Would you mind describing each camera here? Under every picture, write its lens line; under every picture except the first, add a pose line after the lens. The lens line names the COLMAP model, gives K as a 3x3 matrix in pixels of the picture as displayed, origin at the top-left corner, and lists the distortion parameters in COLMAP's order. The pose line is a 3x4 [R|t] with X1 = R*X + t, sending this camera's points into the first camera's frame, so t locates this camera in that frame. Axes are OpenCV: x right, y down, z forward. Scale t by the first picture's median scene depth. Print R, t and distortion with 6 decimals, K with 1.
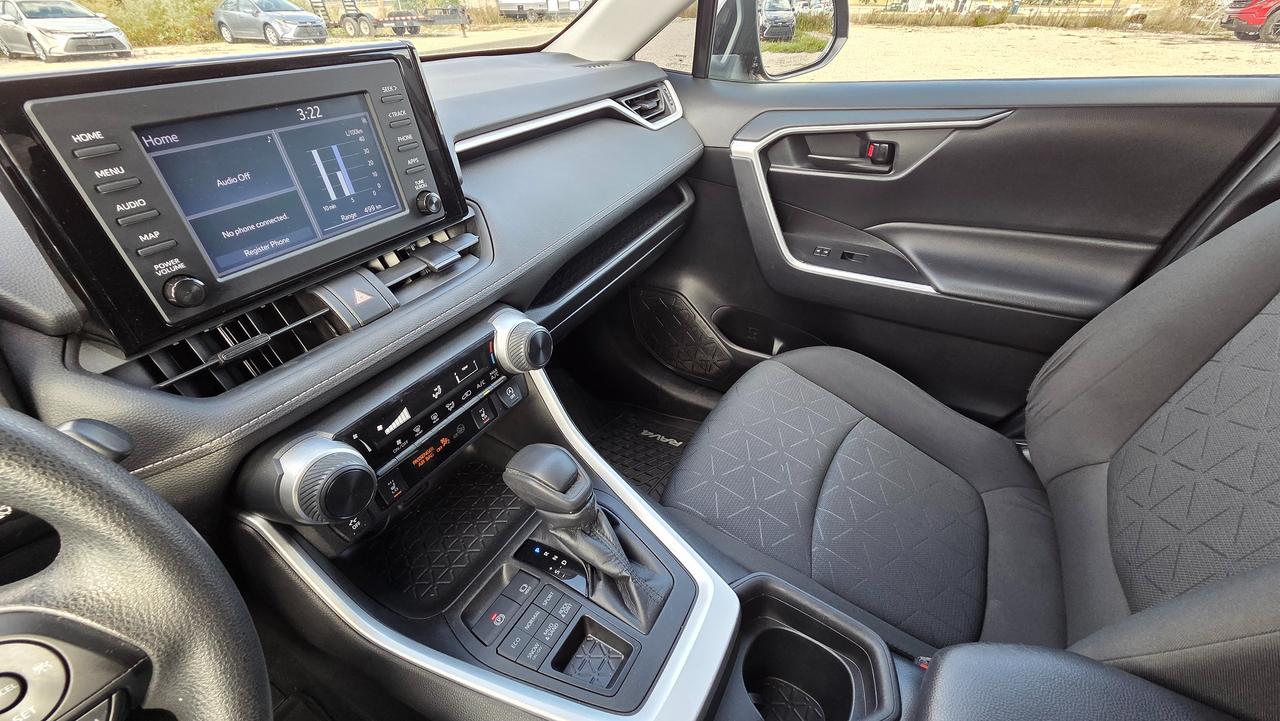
lens RADIAL K [[527.0, 0, 643.4], [0, 527.0, 356.9], [0, 0, 1]] dist [0.004523, -0.000366]
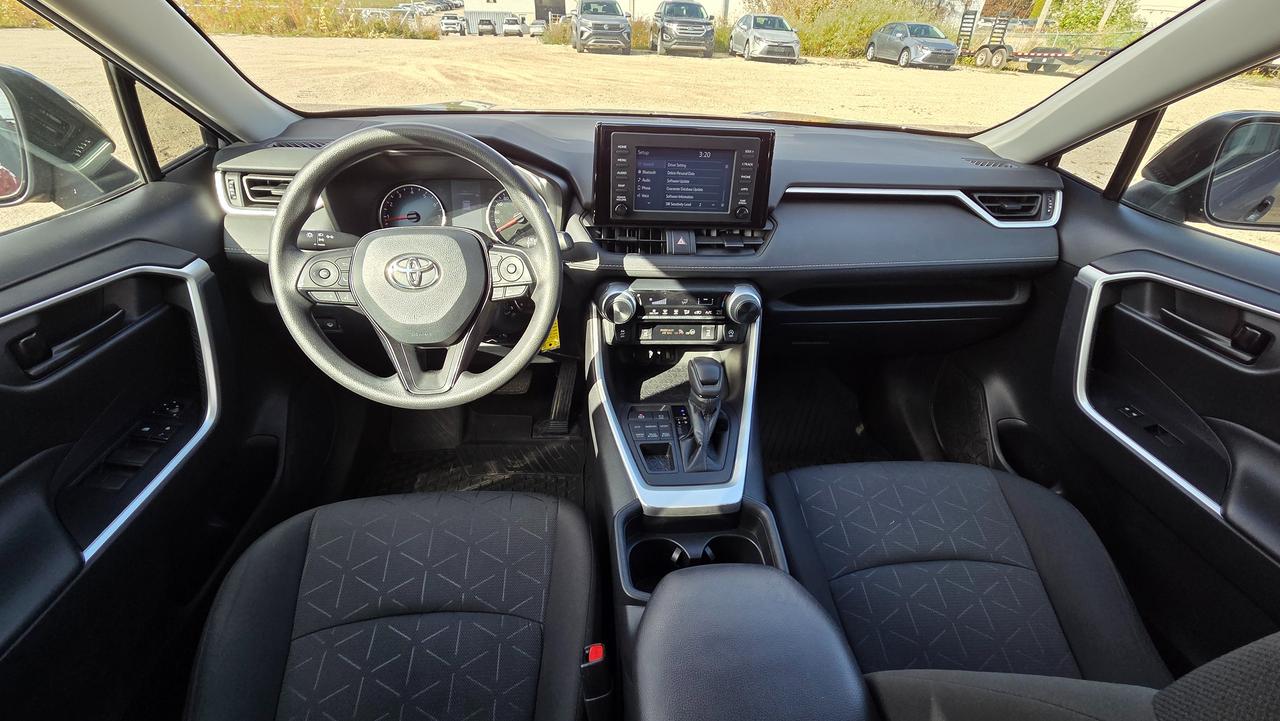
lens RADIAL K [[527.0, 0, 636.9], [0, 527.0, 357.9], [0, 0, 1]] dist [0.004523, -0.000366]
pose [[0.563936, 0.492026, -0.663239, 0.743616], [-0.513841, 0.837787, 0.184608, -0.021470], [0.646485, 0.236692, 0.725282, -0.376769]]
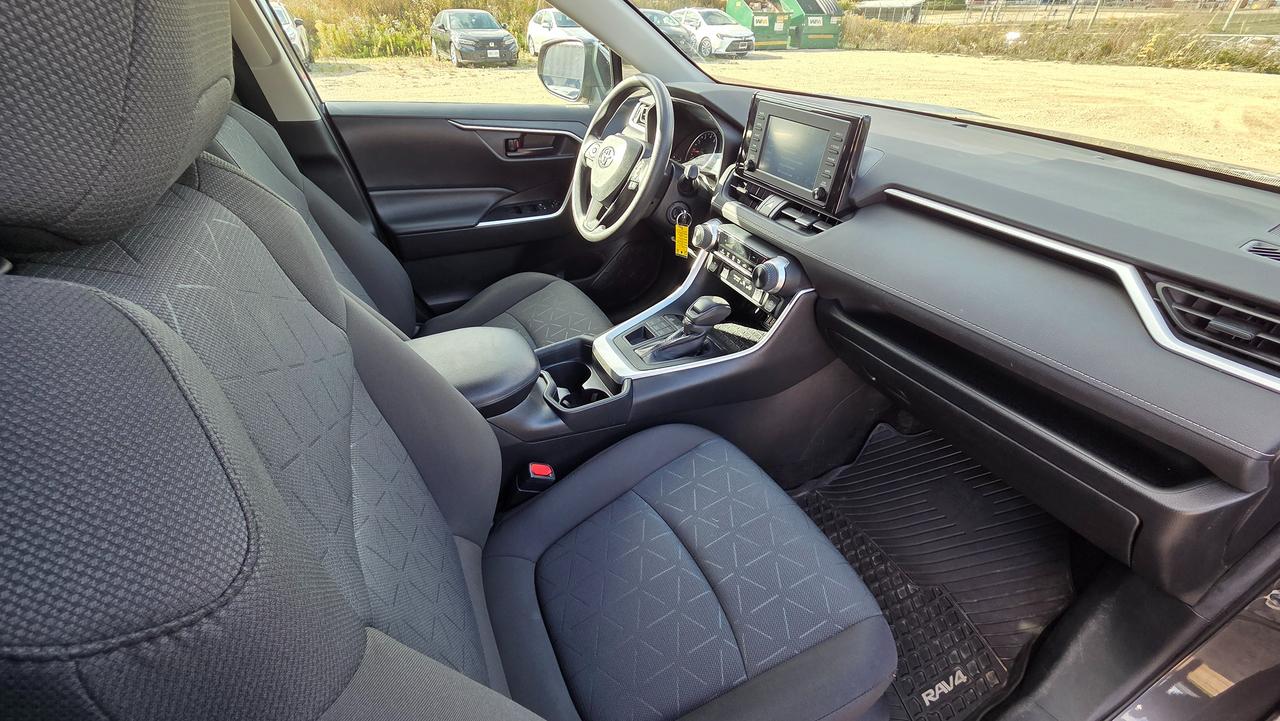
lens RADIAL K [[527.0, 0, 635.4], [0, 527.0, 364.8], [0, 0, 1]] dist [0.004523, -0.000366]
pose [[-0.566824, 0.470674, -0.676148, 1.322113], [-0.473063, 0.485979, 0.734871, -0.938760], [0.674479, 0.736403, -0.052806, 0.988298]]
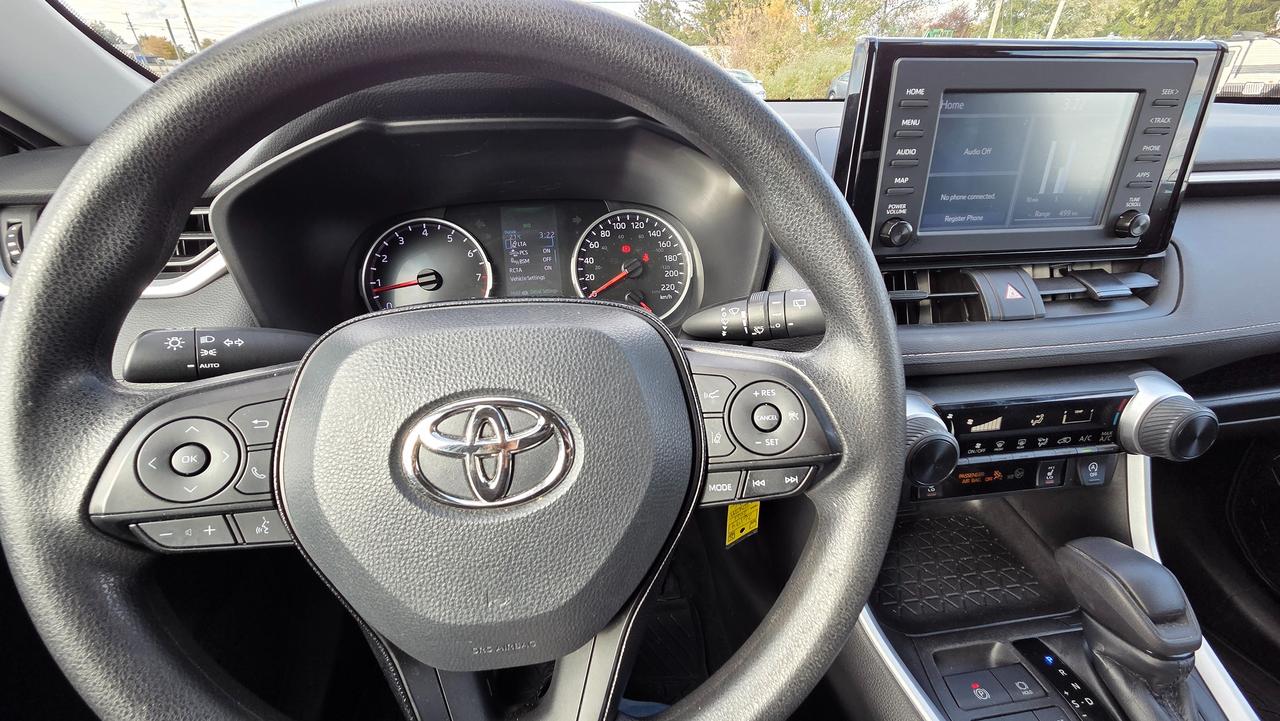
lens RADIAL K [[527.0, 0, 643.4], [0, 527.0, 361.3], [0, 0, 1]] dist [0.004523, -0.000366]
pose [[0.616627, 0.387368, -0.685360, -0.196515], [-0.455951, 0.885421, 0.090218, 0.170444], [0.641779, 0.256859, 0.722594, -0.067819]]
